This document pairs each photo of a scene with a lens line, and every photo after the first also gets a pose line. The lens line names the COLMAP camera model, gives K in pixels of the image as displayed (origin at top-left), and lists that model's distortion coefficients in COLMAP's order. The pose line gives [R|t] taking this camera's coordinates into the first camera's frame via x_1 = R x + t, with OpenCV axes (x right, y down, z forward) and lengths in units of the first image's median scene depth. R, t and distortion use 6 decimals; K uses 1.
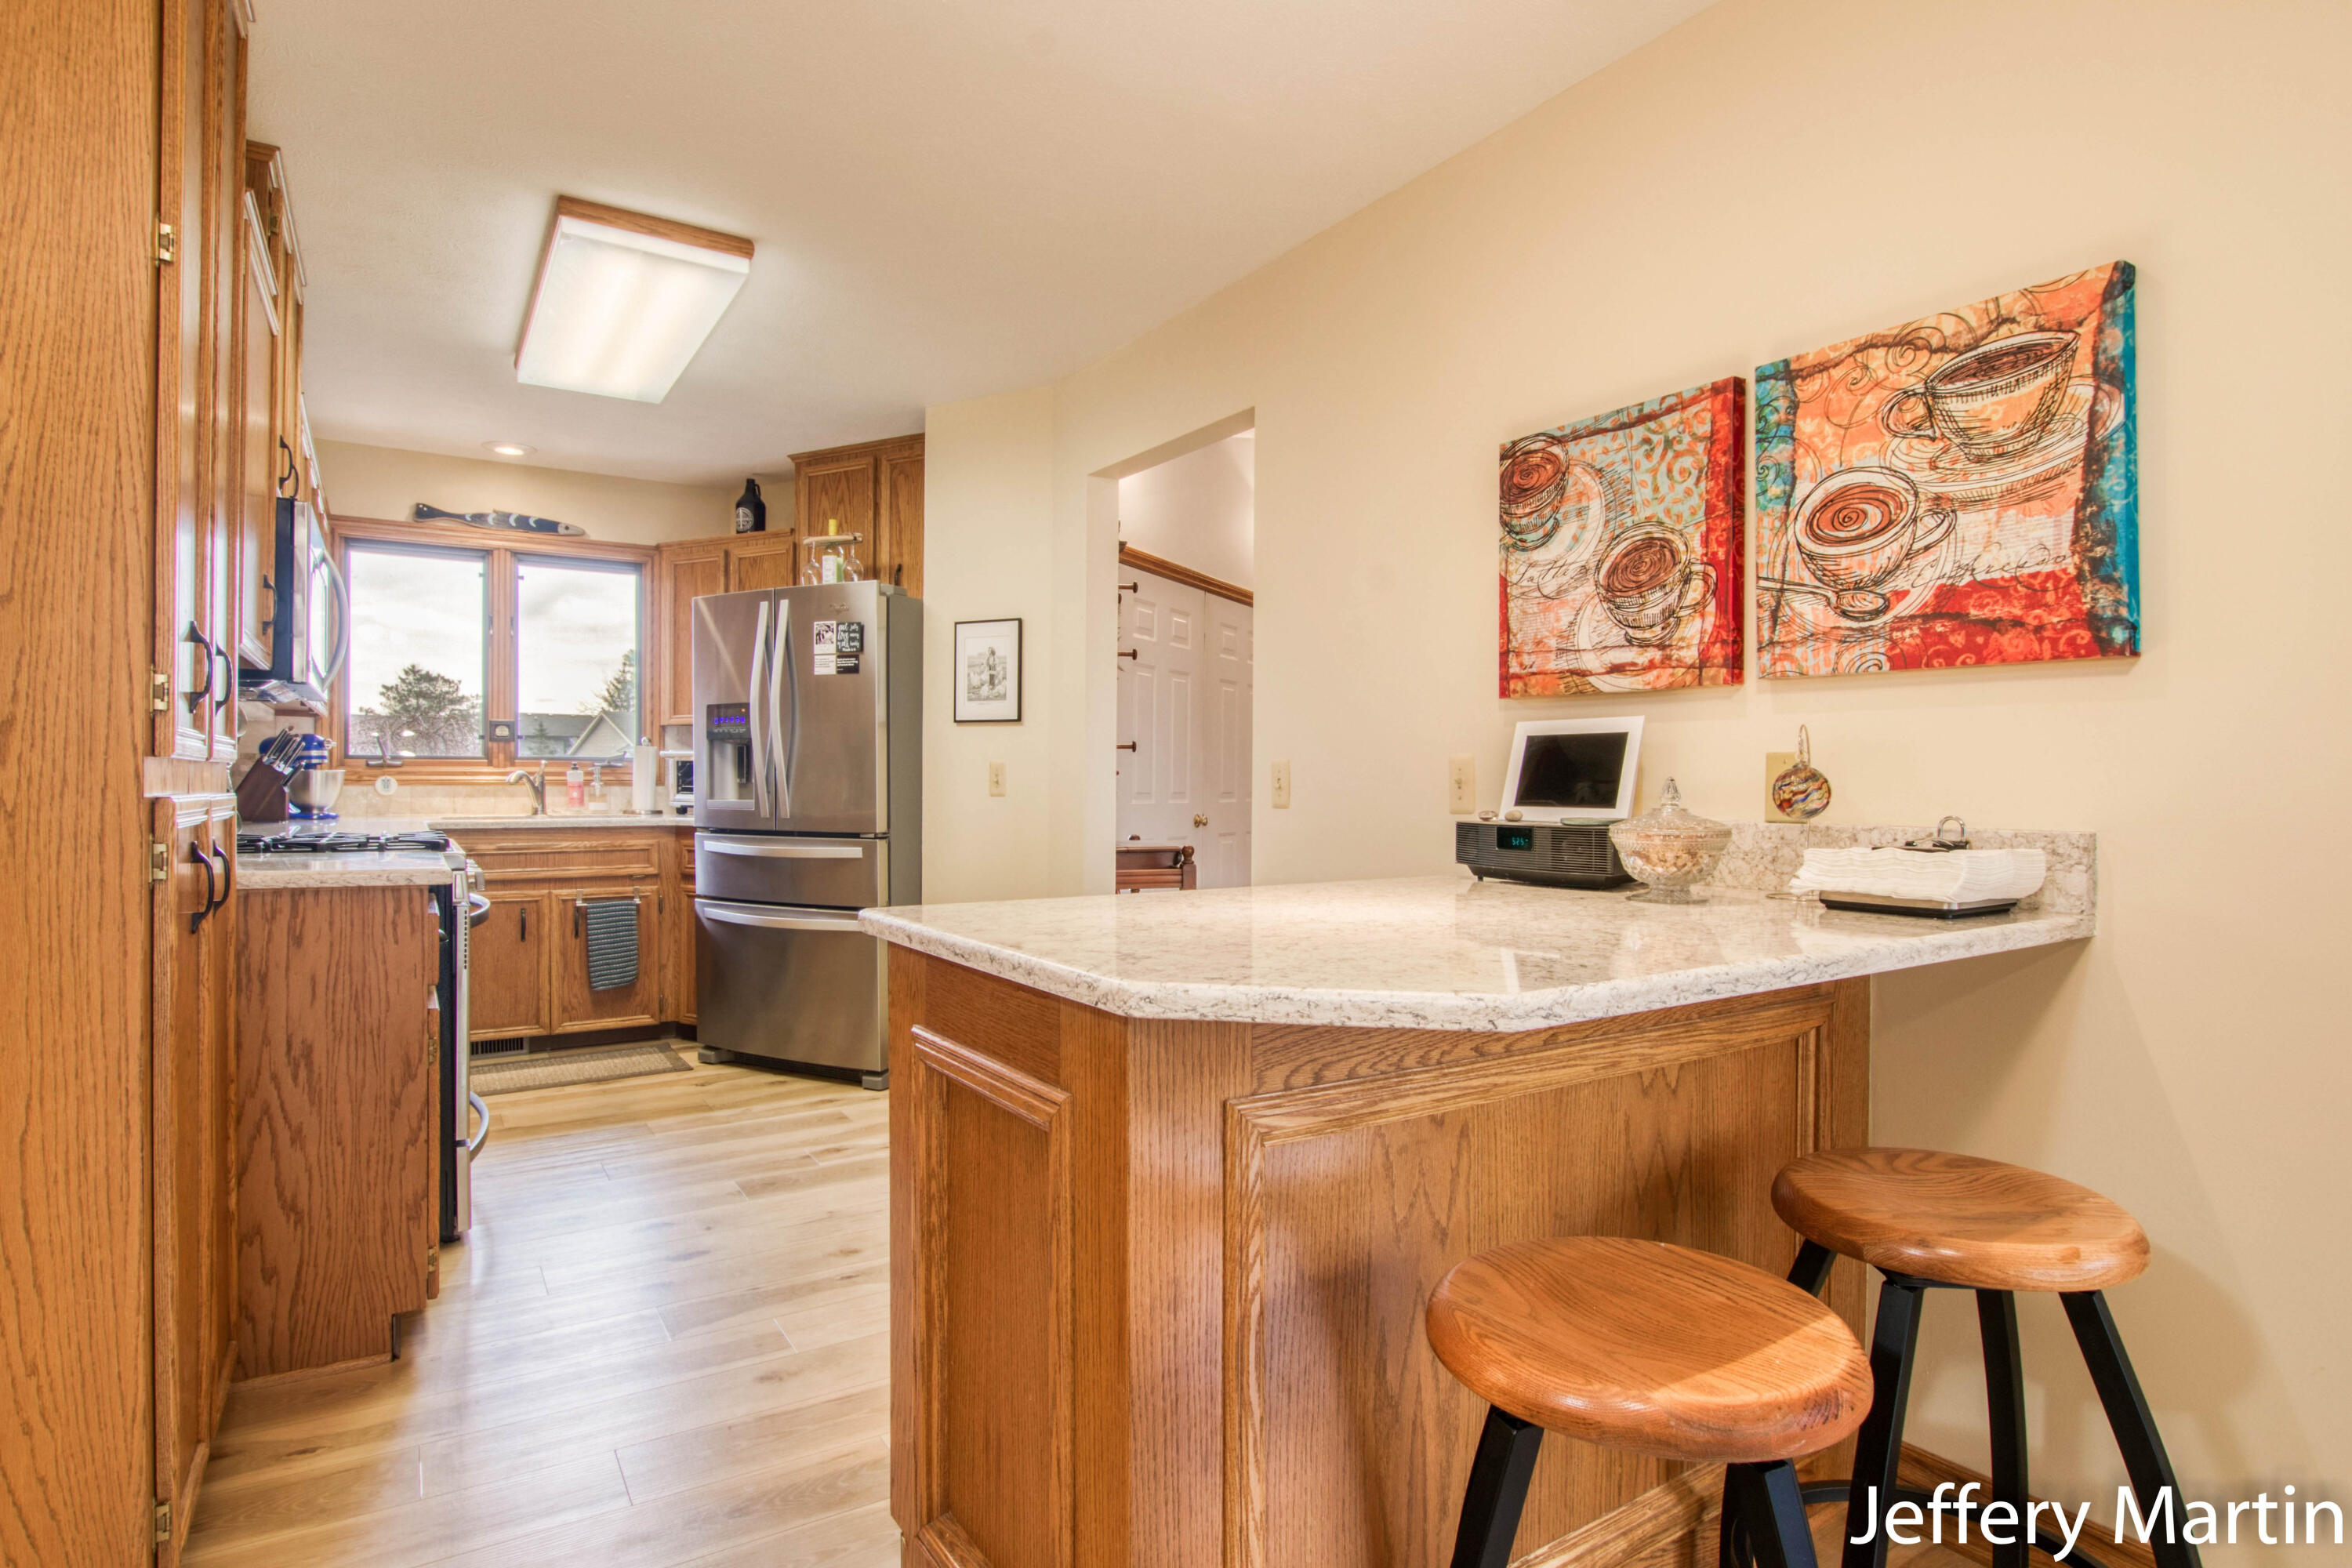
lens RADIAL K [[1183.5, 0, 1185.1], [0, 1183.5, 779.7], [0, 0, 1]] dist [0.001344, 0.000197]
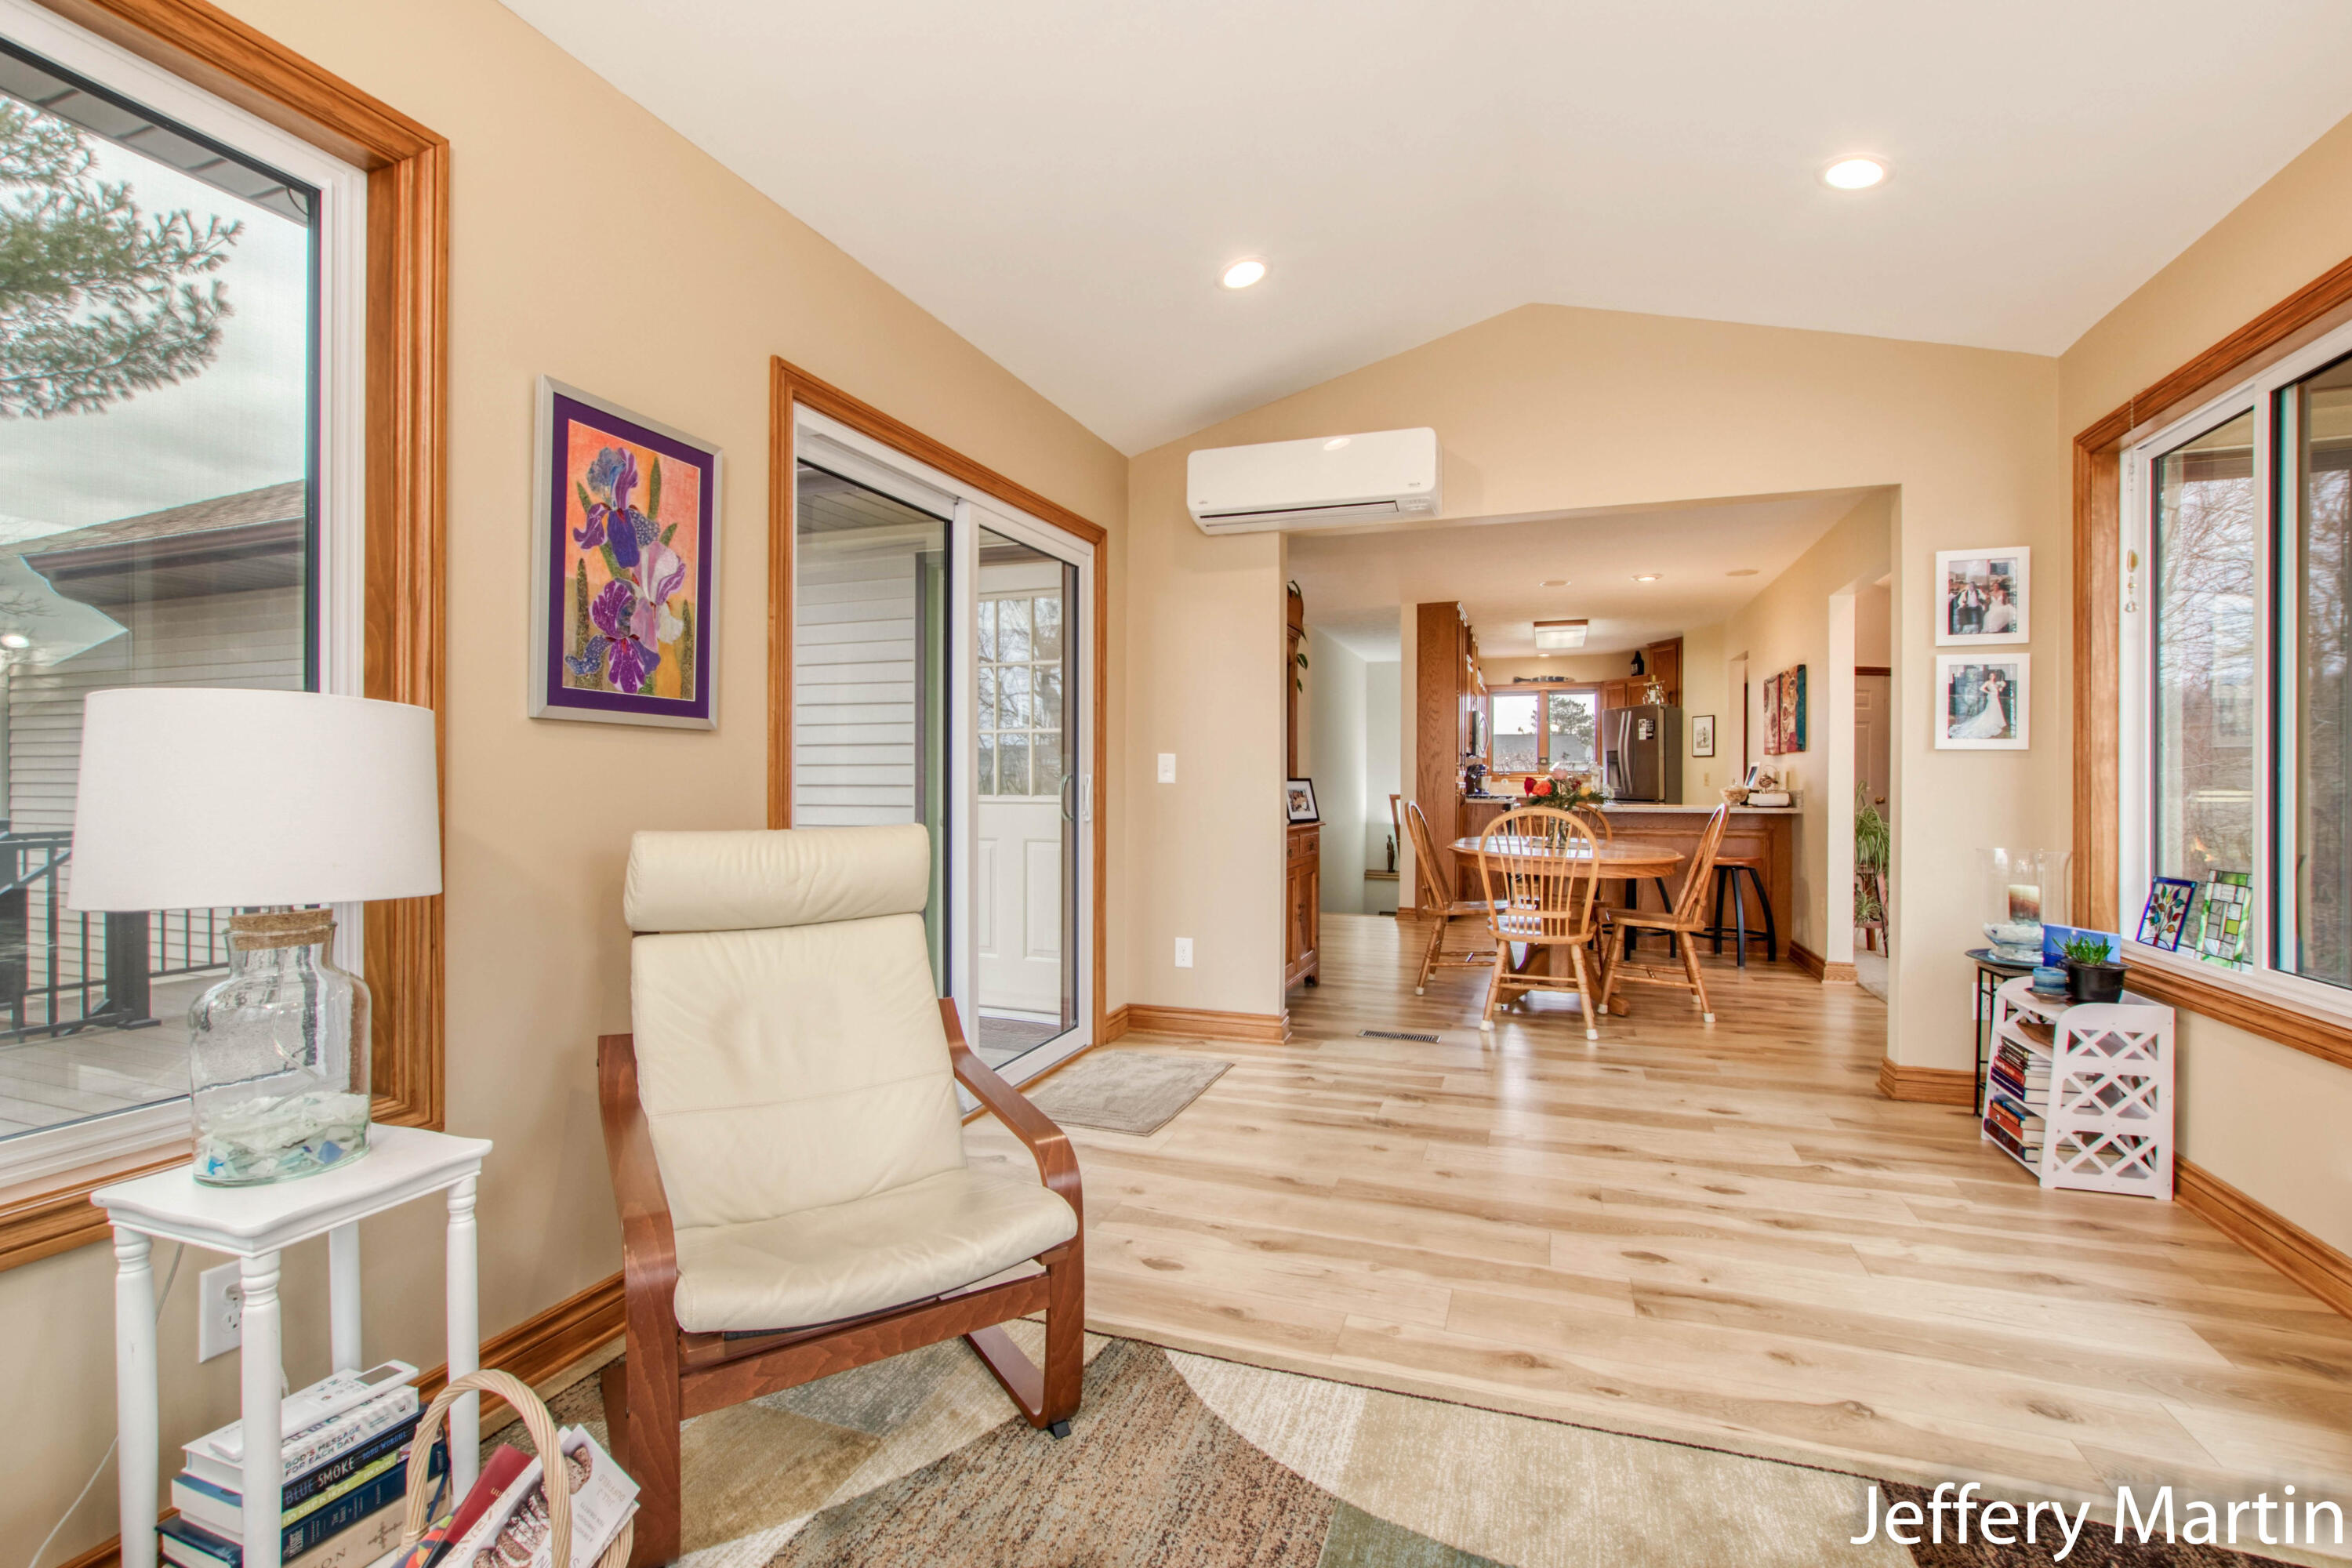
lens RADIAL K [[1029.0, 0, 1190.2], [0, 1029.0, 779.5], [0, 0, 1]] dist [-0.009920, 0.002743]
pose [[0.604855, -0.000905, -0.796335, 0.816382], [0.002466, 0.999997, 0.000737, -0.003609], [0.796332, -0.002409, 0.604856, -1.068848]]
